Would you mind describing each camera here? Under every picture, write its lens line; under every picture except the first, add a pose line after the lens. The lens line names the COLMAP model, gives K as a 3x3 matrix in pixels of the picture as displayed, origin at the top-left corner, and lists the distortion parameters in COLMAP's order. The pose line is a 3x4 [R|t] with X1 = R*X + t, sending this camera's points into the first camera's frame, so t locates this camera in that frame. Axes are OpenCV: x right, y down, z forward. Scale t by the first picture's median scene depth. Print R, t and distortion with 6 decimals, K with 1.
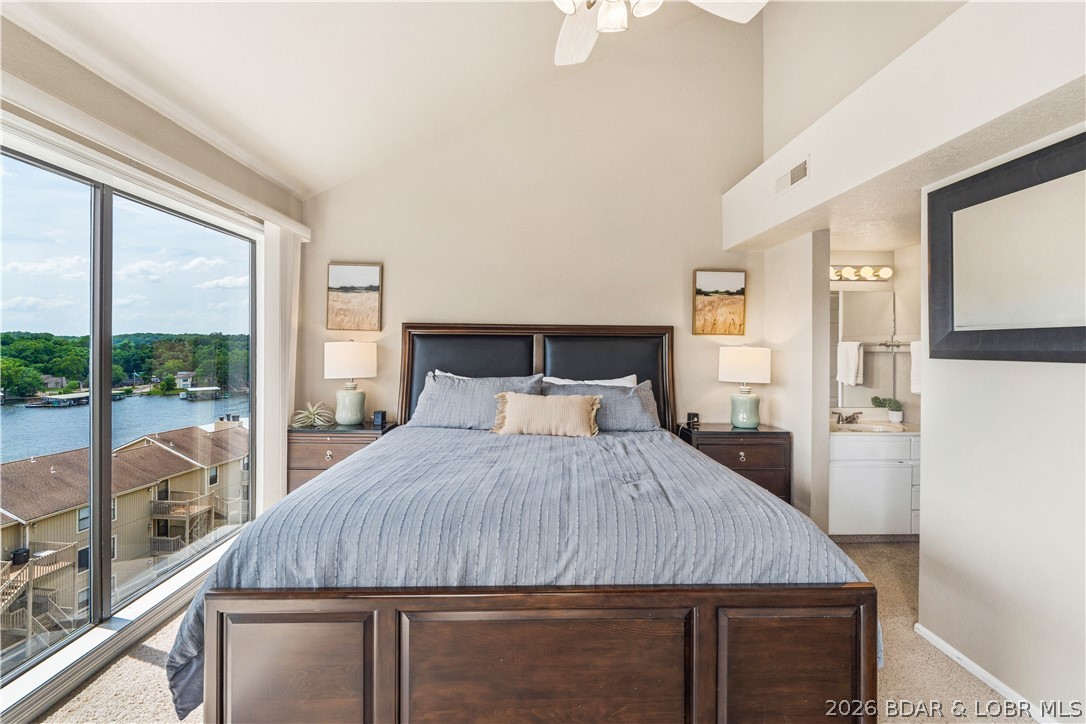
lens RADIAL K [[485.5, 0, 554.4], [0, 485.5, 345.1], [0, 0, 1]] dist [0.000063, -0.002691]
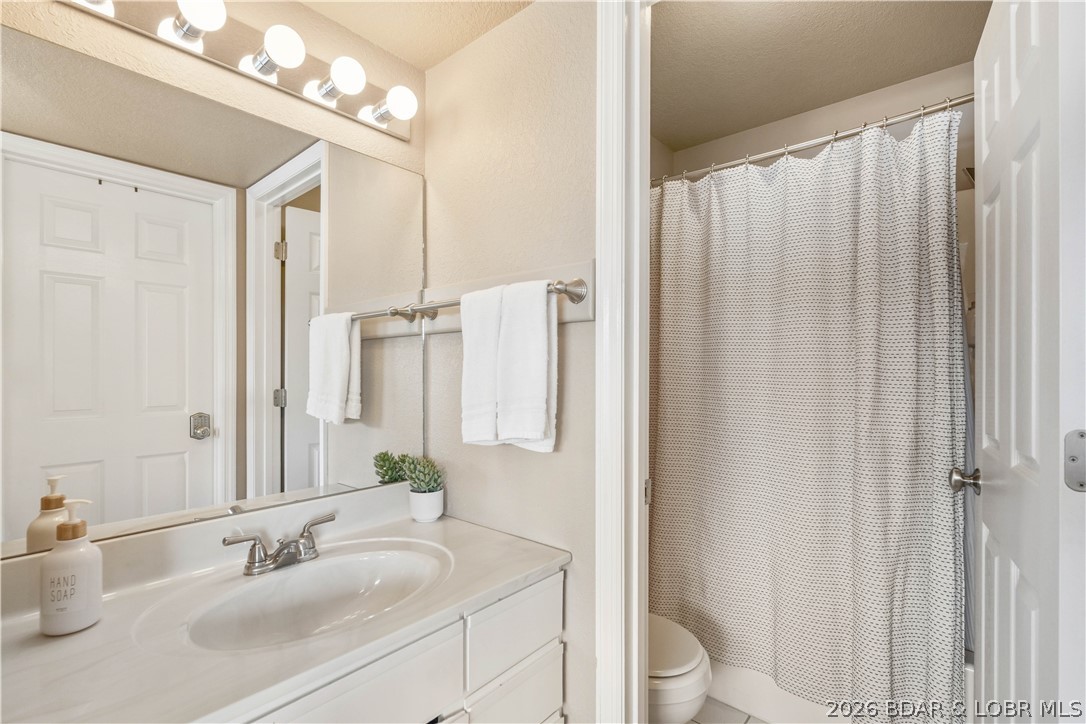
lens RADIAL K [[485.5, 0, 543.3], [0, 485.5, 369.3], [0, 0, 1]] dist [0.000063, -0.002691]
pose [[0.678691, 0.001191, 0.734423, 0.480410], [0.003475, 0.999982, -0.004834, 0.045416], [-0.734415, 0.005833, 0.678675, 0.668001]]
